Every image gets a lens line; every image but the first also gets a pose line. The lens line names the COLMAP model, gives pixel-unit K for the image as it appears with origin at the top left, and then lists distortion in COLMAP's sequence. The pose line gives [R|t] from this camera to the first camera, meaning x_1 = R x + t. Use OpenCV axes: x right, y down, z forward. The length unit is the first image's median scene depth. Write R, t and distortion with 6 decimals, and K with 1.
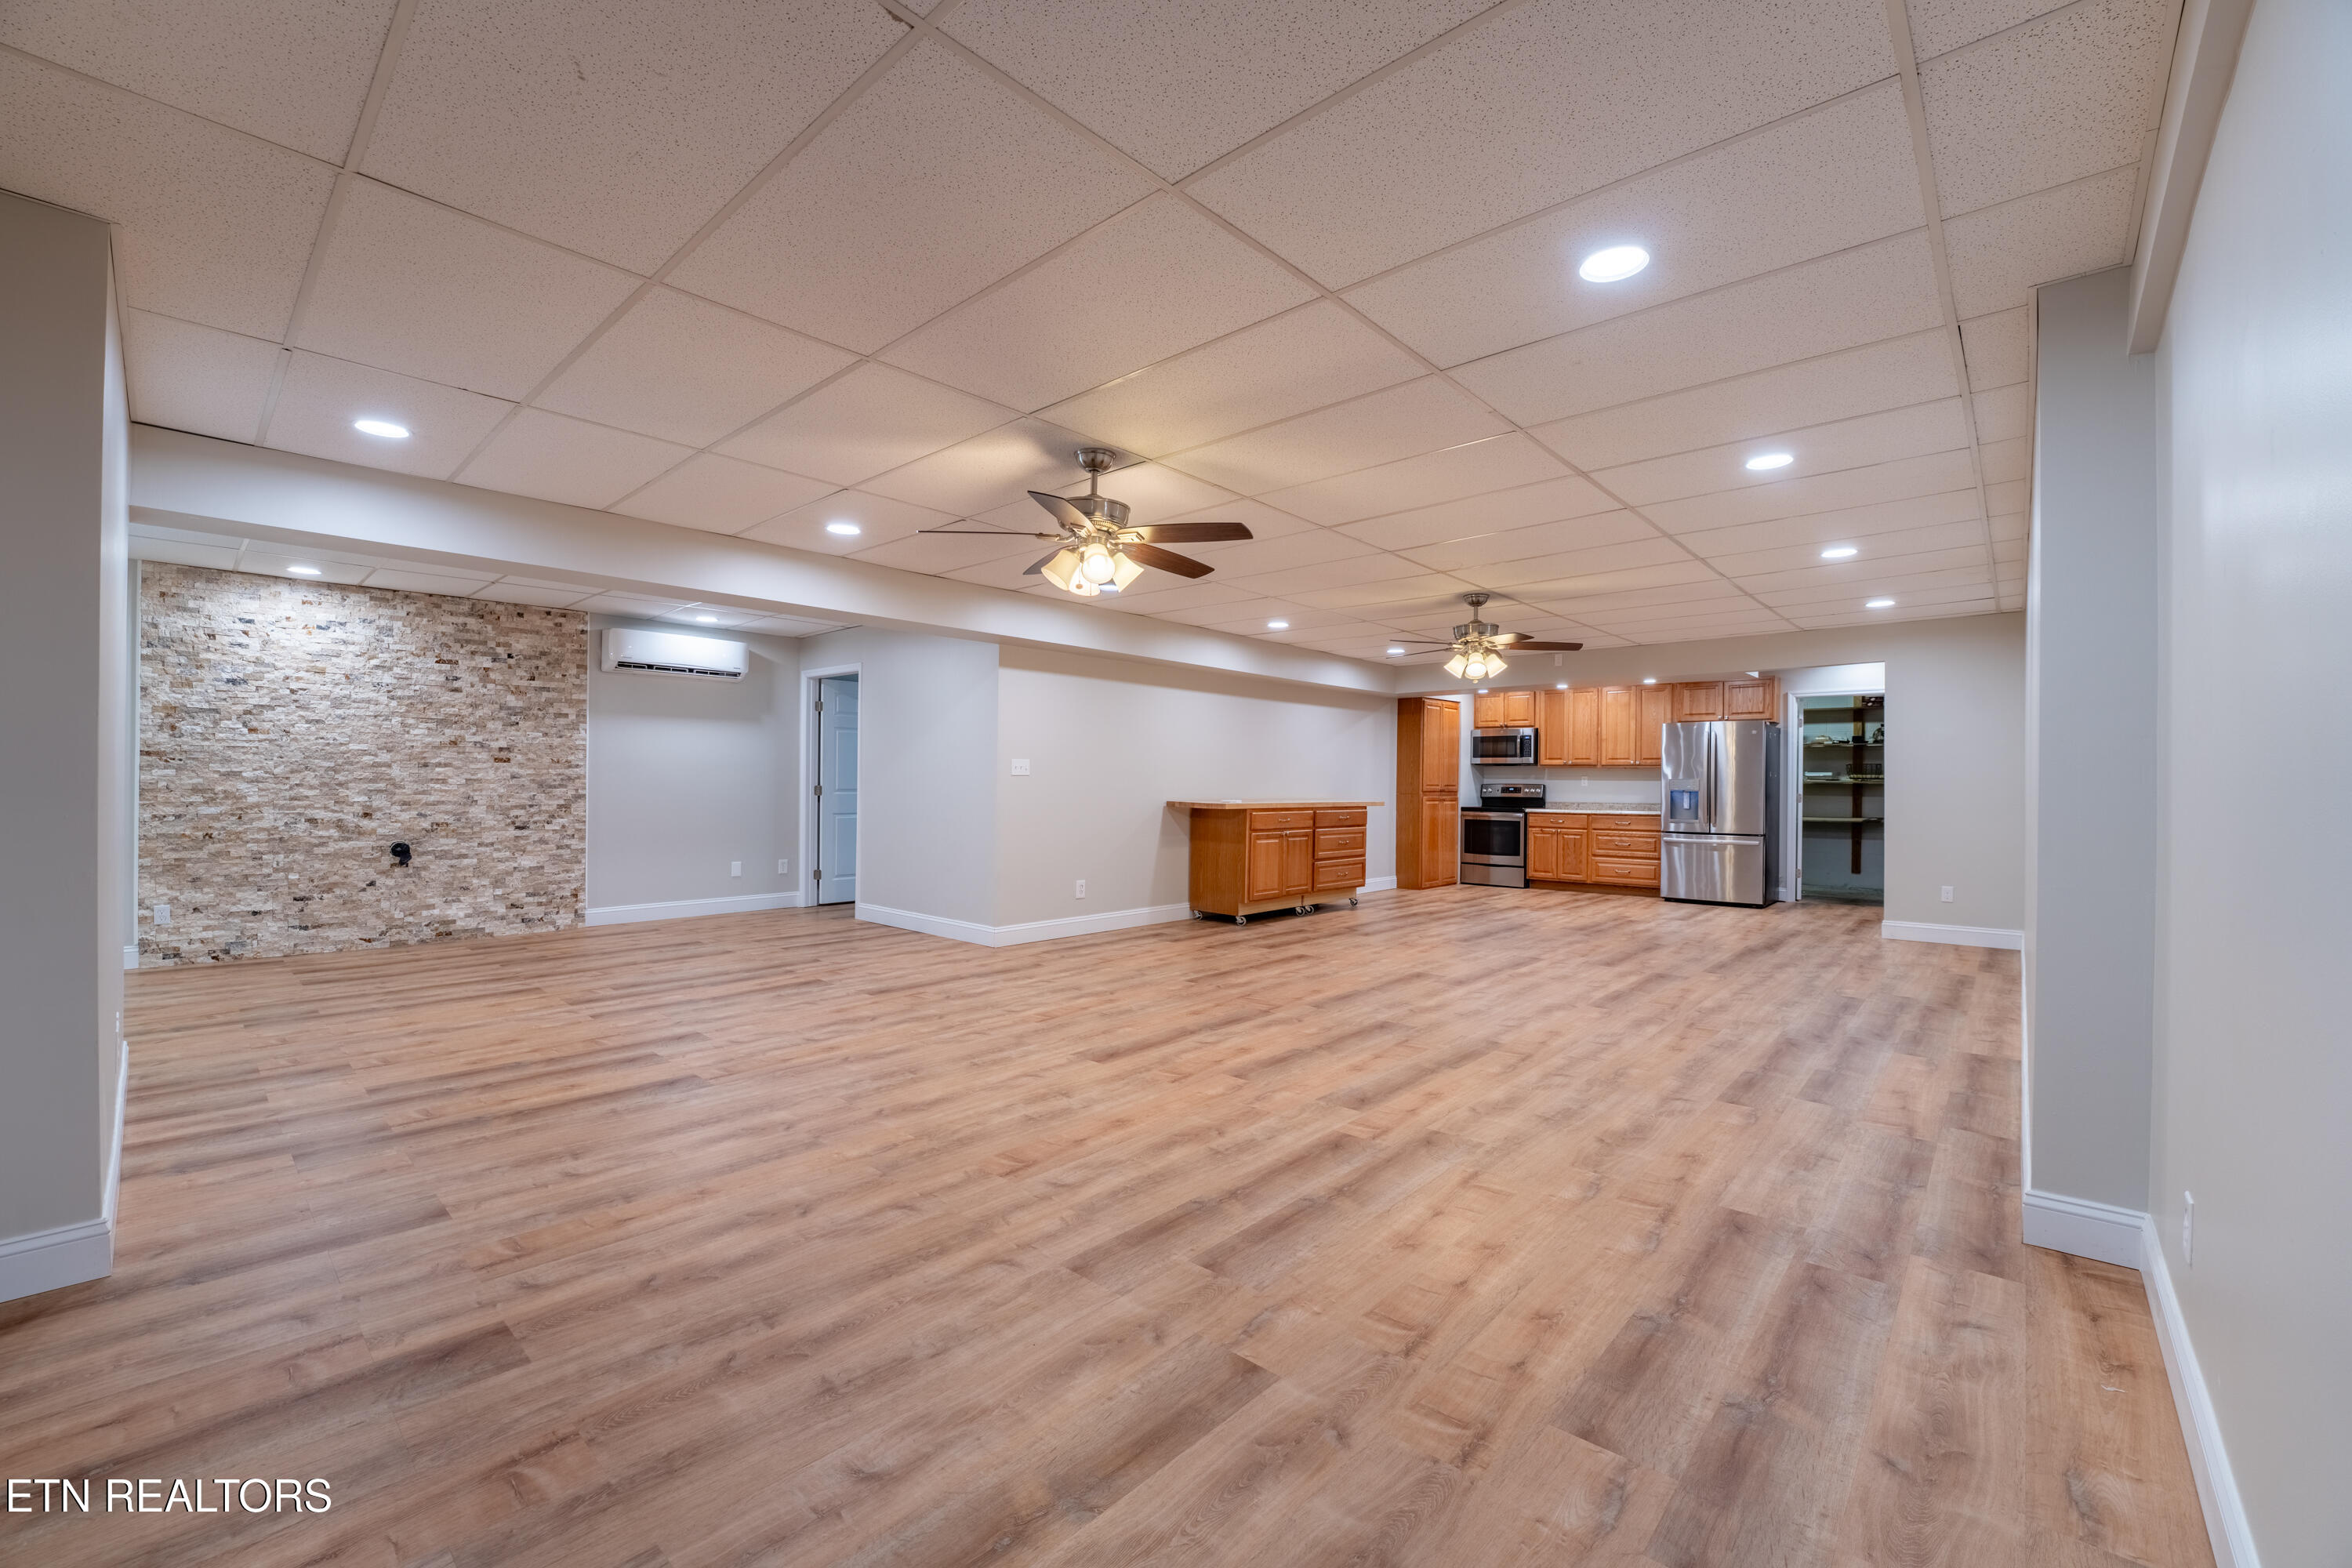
lens RADIAL K [[955.7, 0, 1173.5], [0, 955.7, 785.7], [0, 0, 1]] dist [-0.030244, 0.003719]
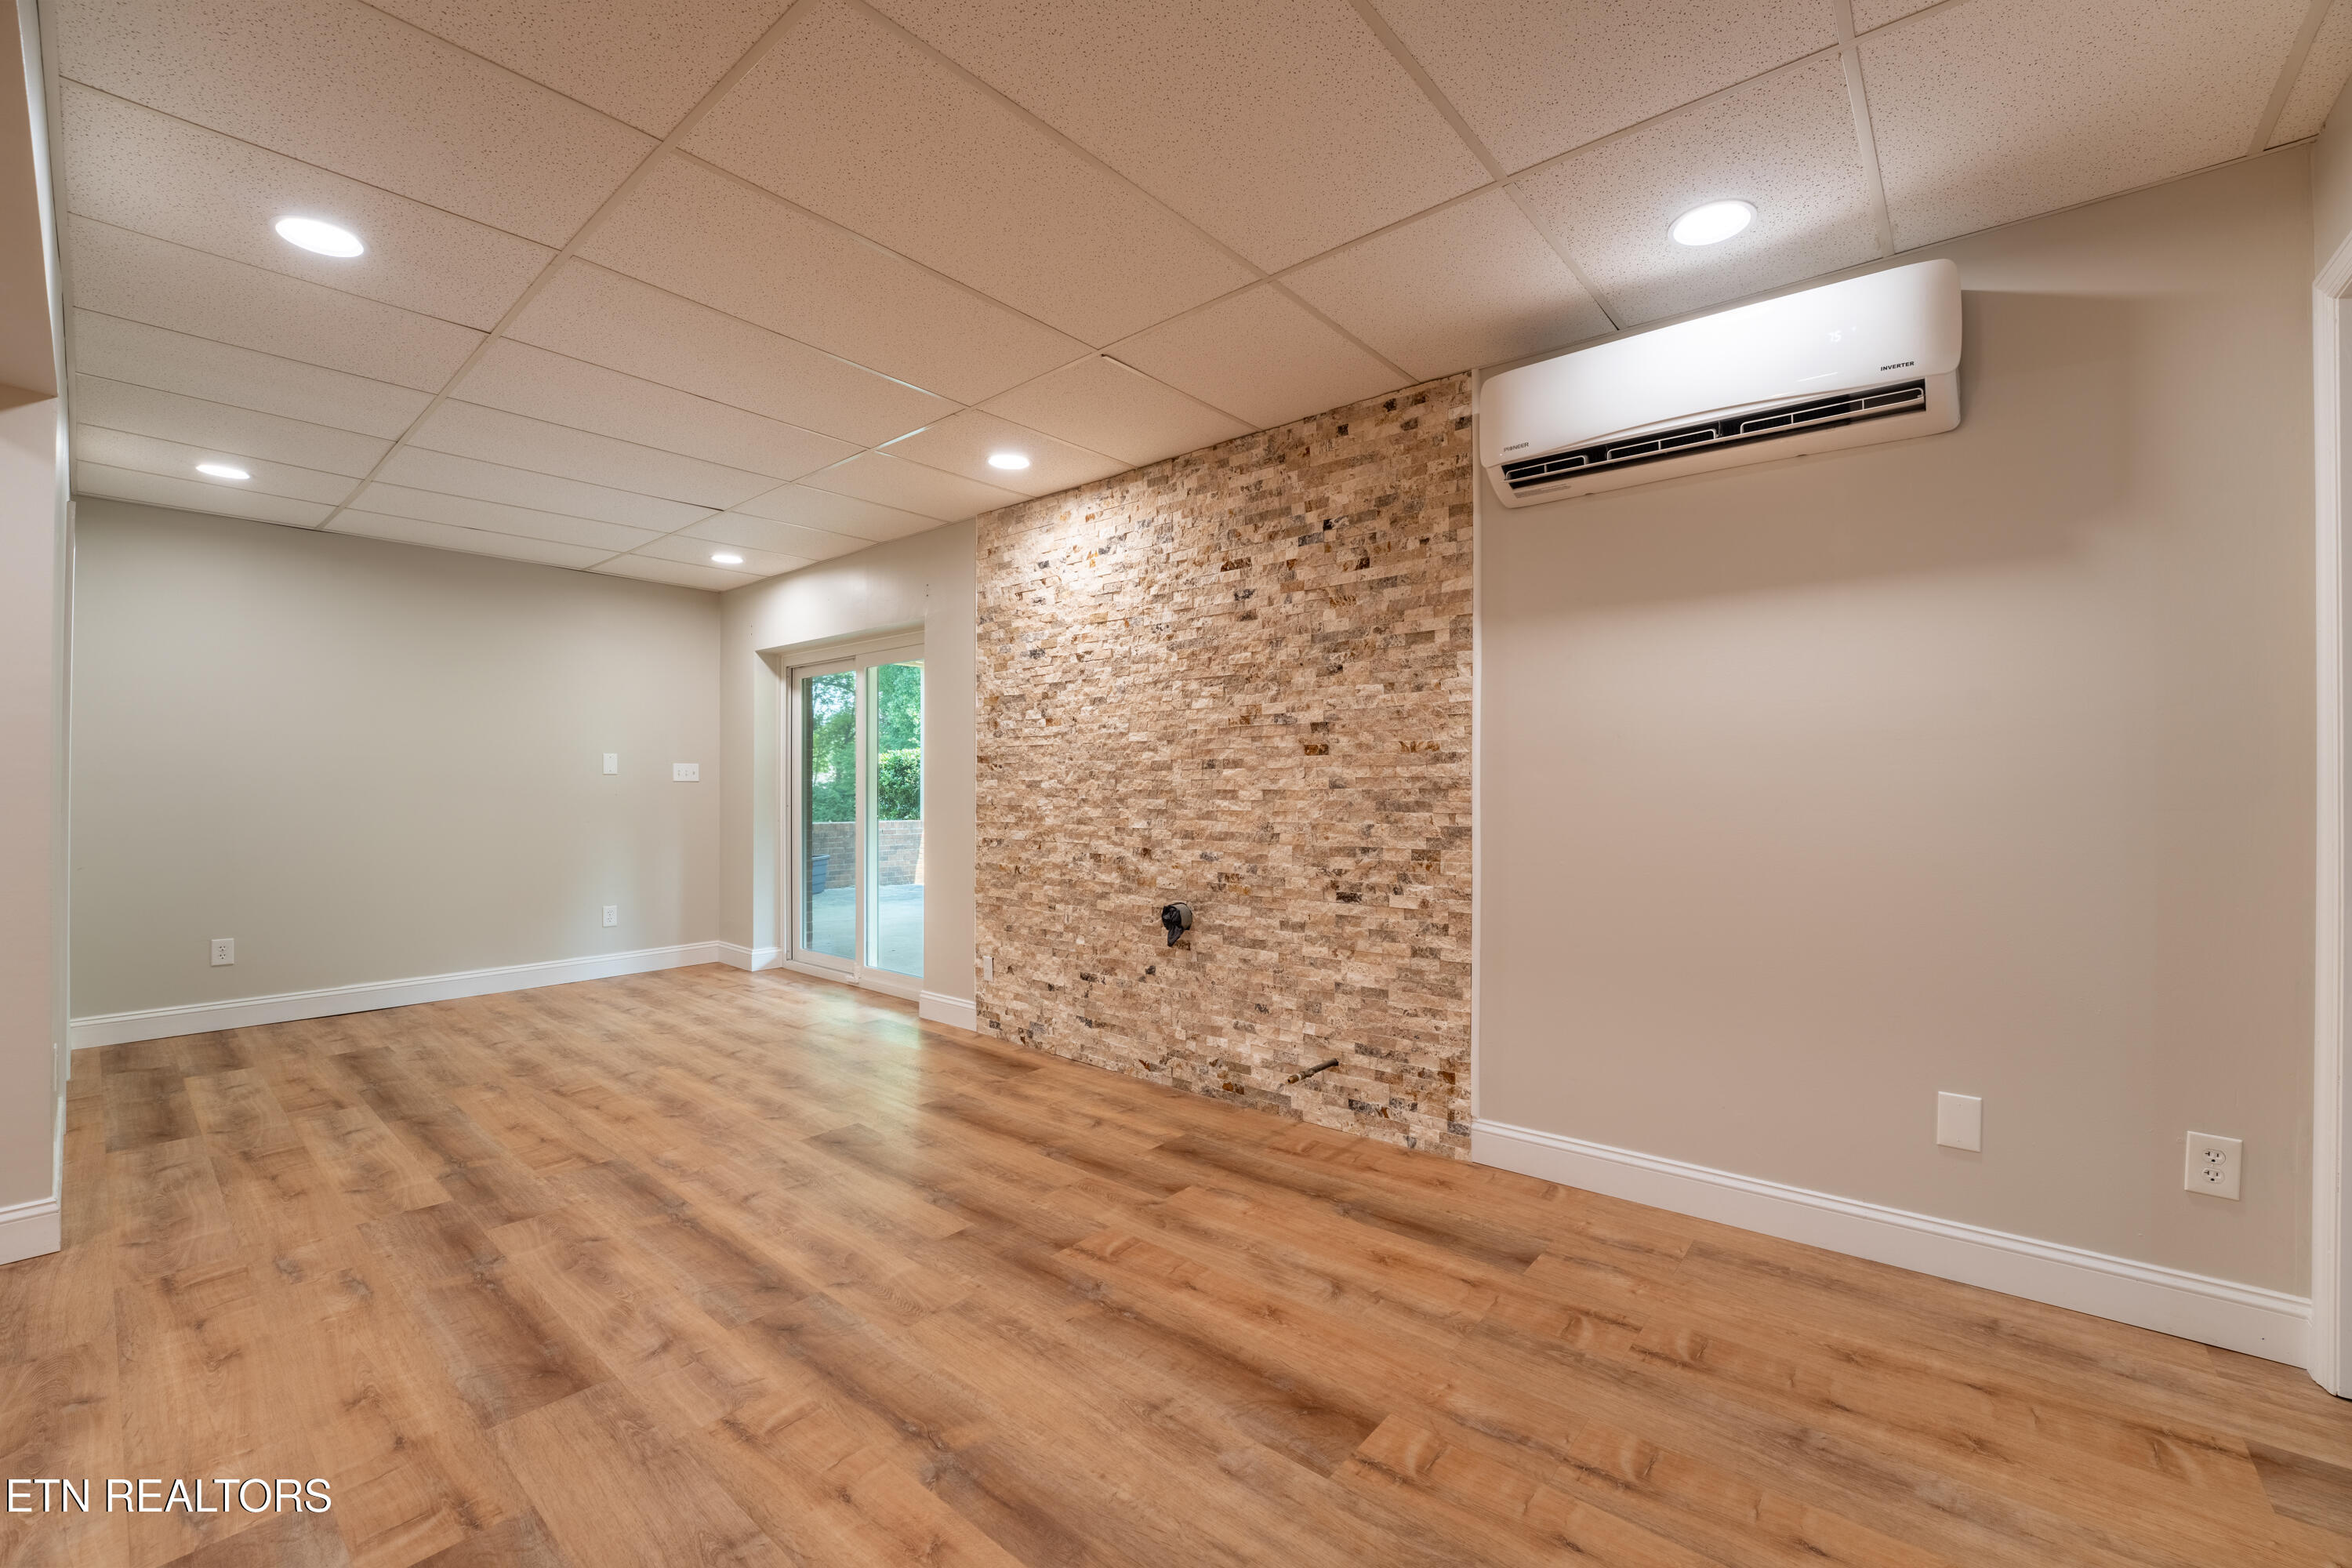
lens RADIAL K [[955.7, 0, 1173.5], [0, 955.7, 785.7], [0, 0, 1]] dist [-0.030244, 0.003719]
pose [[0.027005, -0.009087, -0.999594, -0.252993], [-0.003384, 0.999952, -0.009181, -0.004912], [0.999630, 0.003631, 0.026973, 0.968274]]
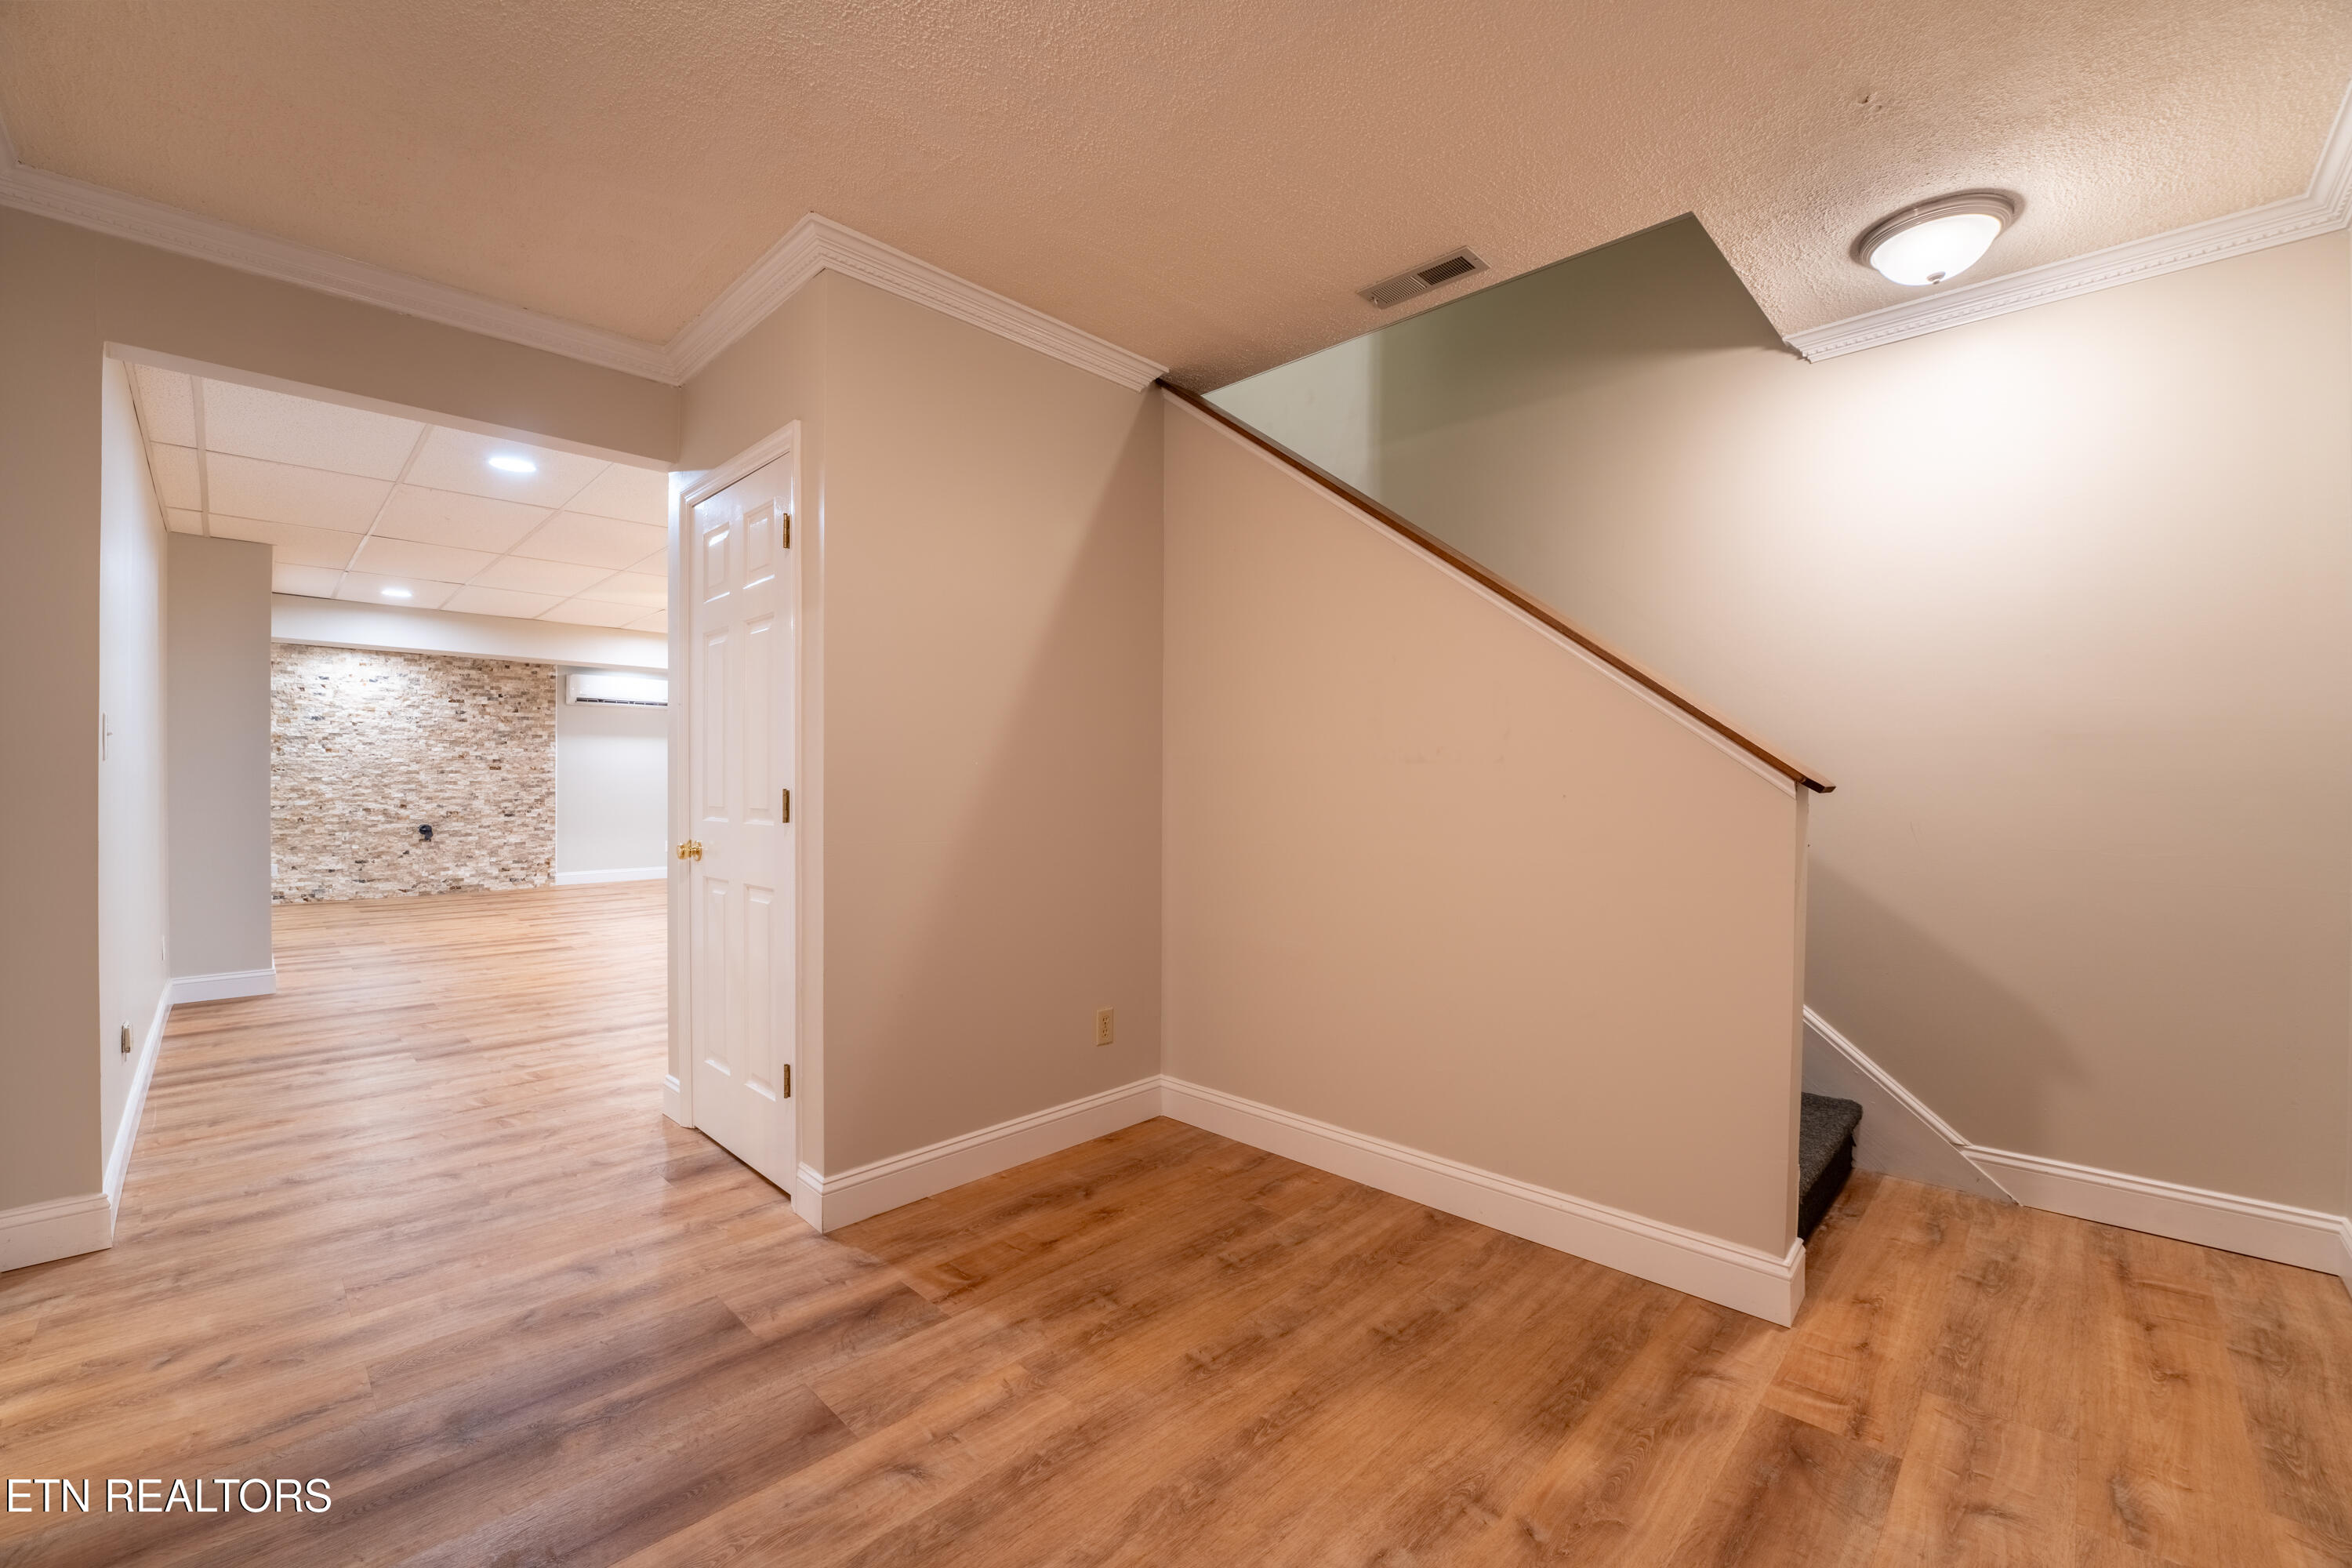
lens RADIAL K [[955.7, 0, 1173.5], [0, 955.7, 785.7], [0, 0, 1]] dist [-0.030244, 0.003719]
pose [[0.999154, -0.006158, -0.040662, 0.403811], [0.006167, 0.999981, 0.000095, 0.006193], [0.040661, -0.000345, 0.999173, -0.419505]]
